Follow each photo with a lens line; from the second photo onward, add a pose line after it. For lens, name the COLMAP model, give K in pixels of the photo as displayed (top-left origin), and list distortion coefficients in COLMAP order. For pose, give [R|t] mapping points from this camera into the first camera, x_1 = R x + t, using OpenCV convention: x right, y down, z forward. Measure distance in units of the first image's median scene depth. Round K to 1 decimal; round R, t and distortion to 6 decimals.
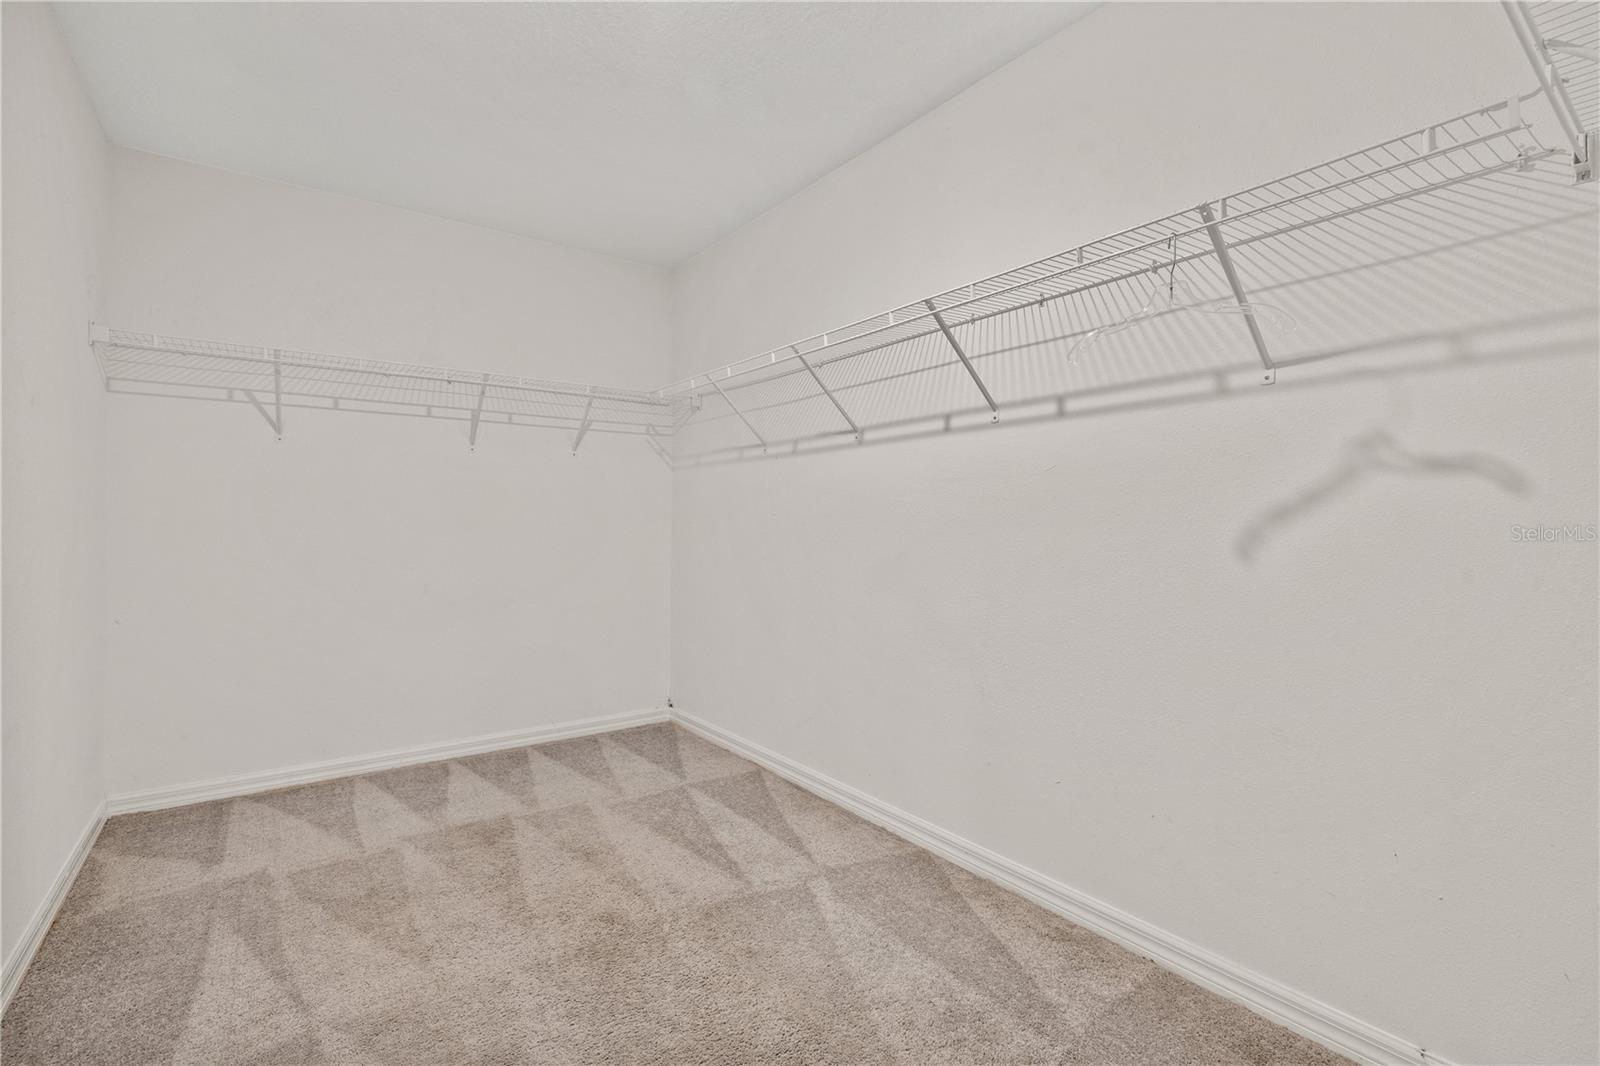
lens RADIAL K [[731.8, 0, 795.3], [0, 731.8, 523.6], [0, 0, 1]] dist [-0.003929, 0.000488]
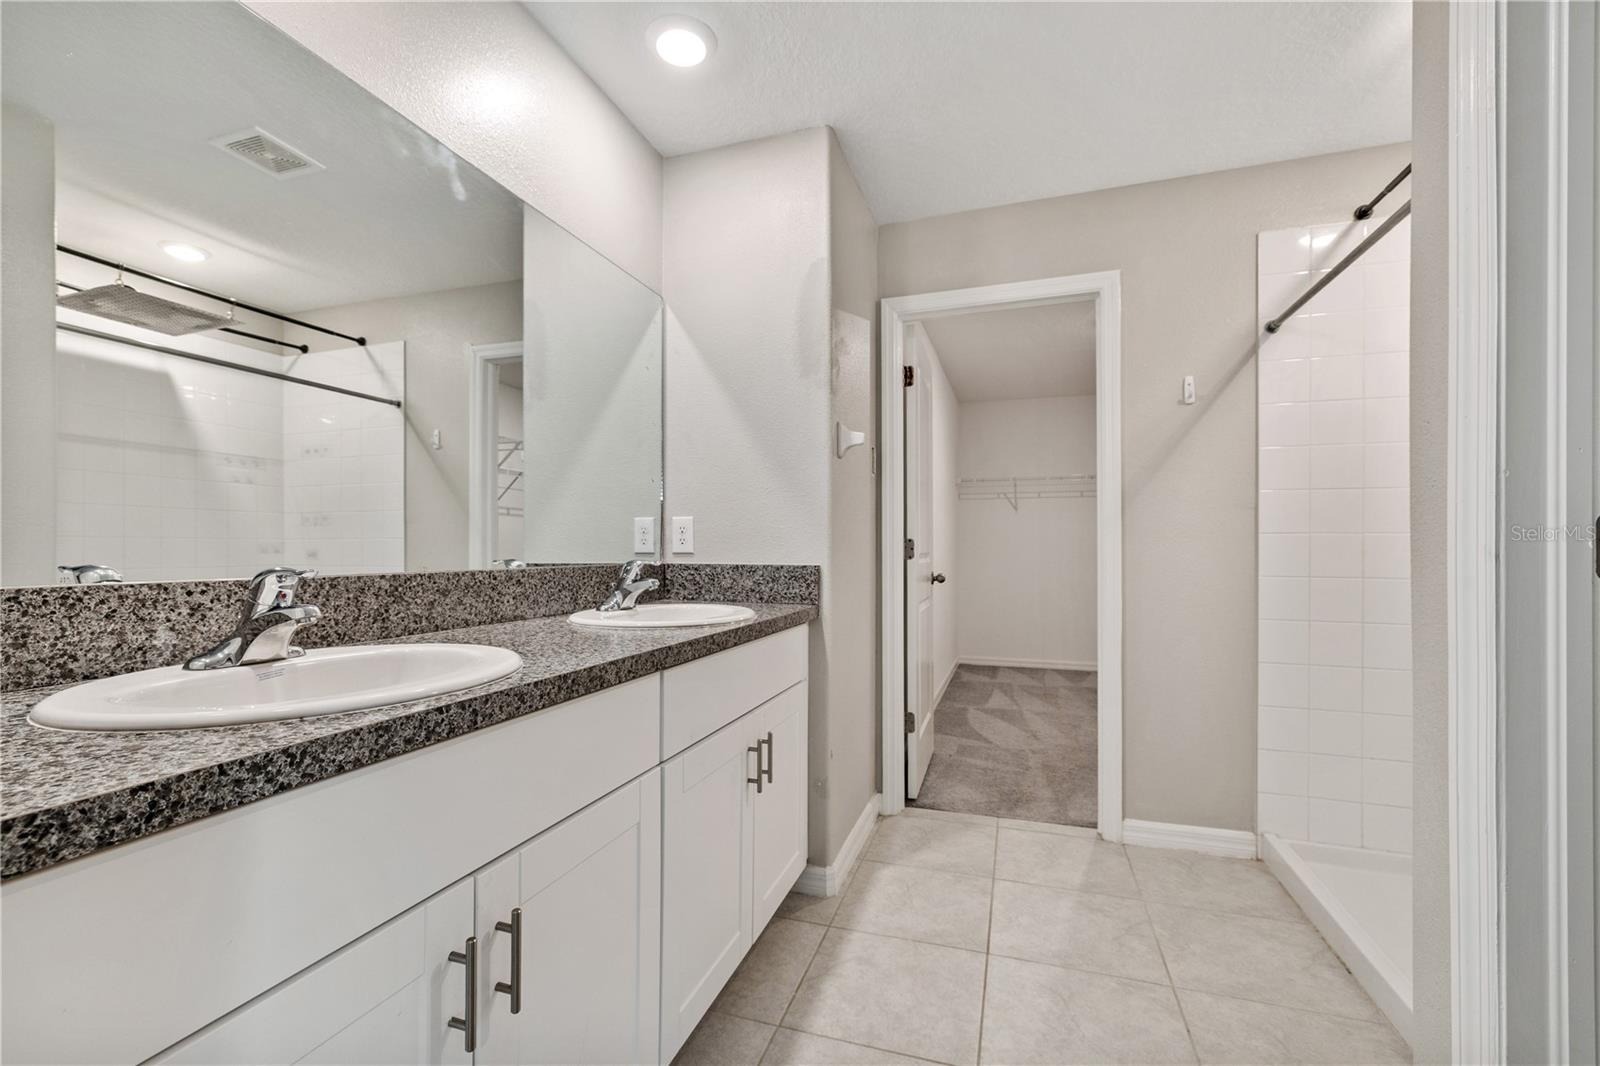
lens RADIAL K [[701.4, 0, 787.1], [0, 701.4, 542.4], [0, 0, 1]] dist [0.006054, -0.000358]
pose [[0.583612, -0.008374, -0.811990, 0.667363], [-0.000188, 0.999945, -0.010448, -0.000687], [0.812033, 0.006251, 0.583578, -0.875850]]
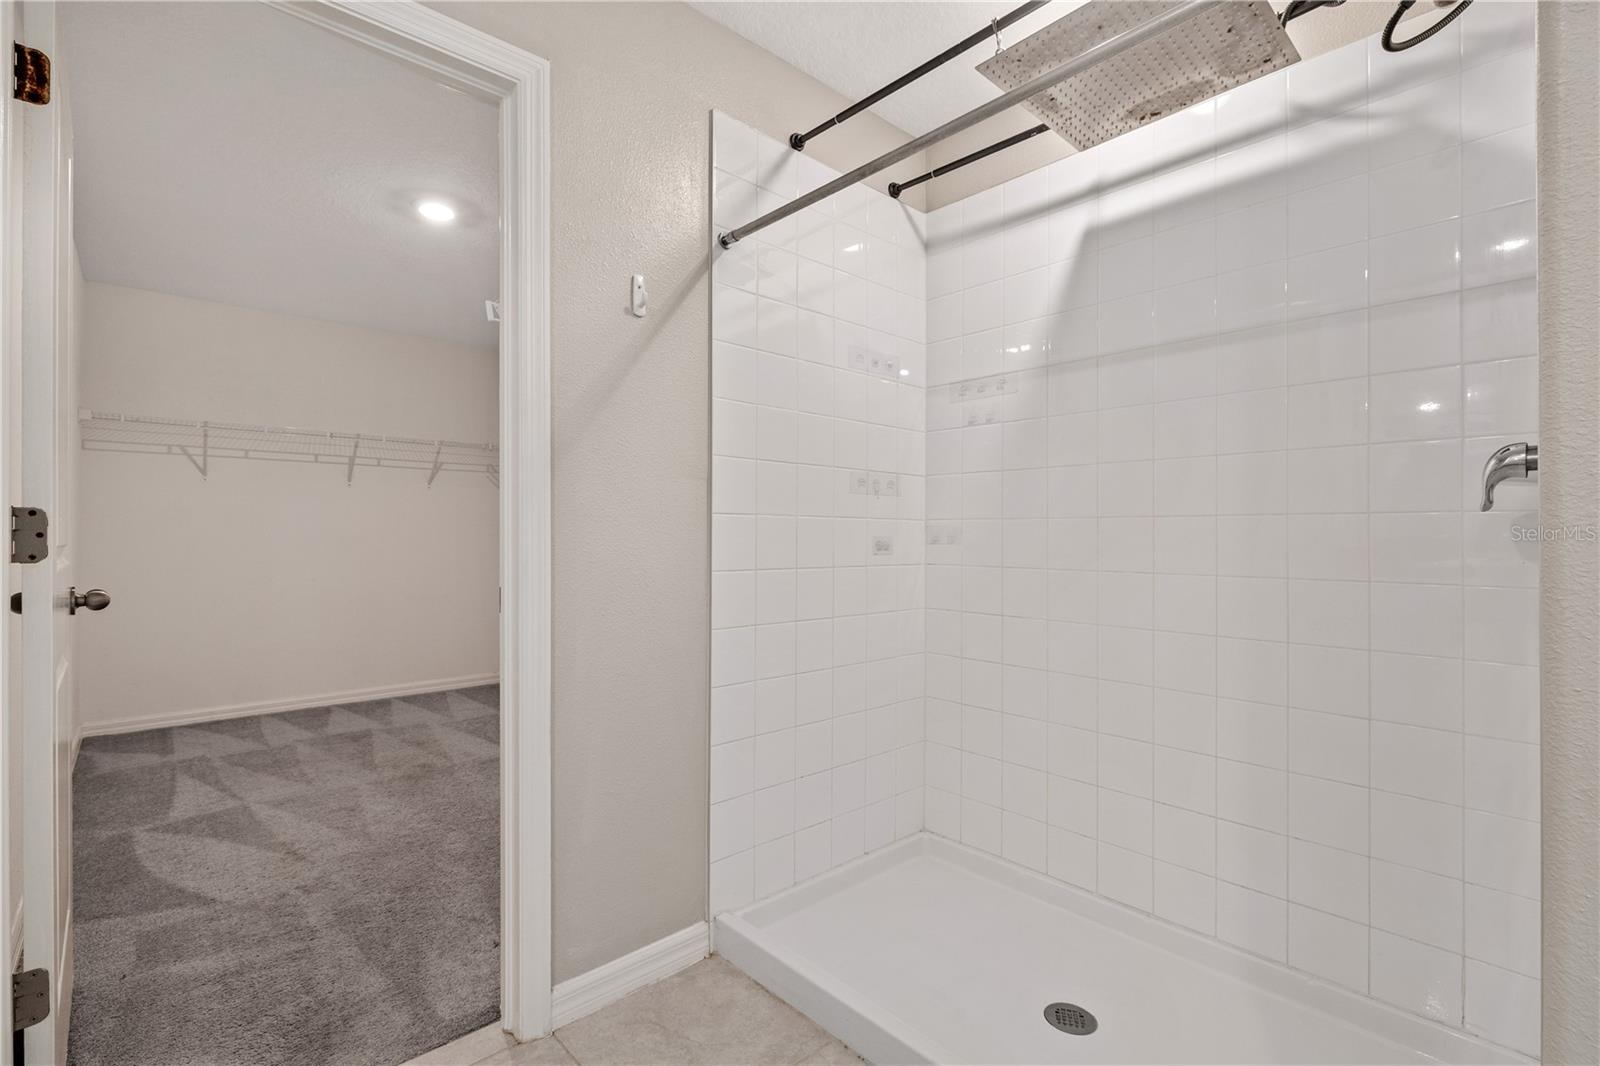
lens RADIAL K [[731.8, 0, 796.2], [0, 731.8, 531.4], [0, 0, 1]] dist [-0.003929, 0.000488]
pose [[0.994326, -0.002950, 0.106332, 0.306817], [0.003640, 0.999974, -0.006298, 0.000194], [-0.106311, 0.006649, 0.994311, -0.568925]]
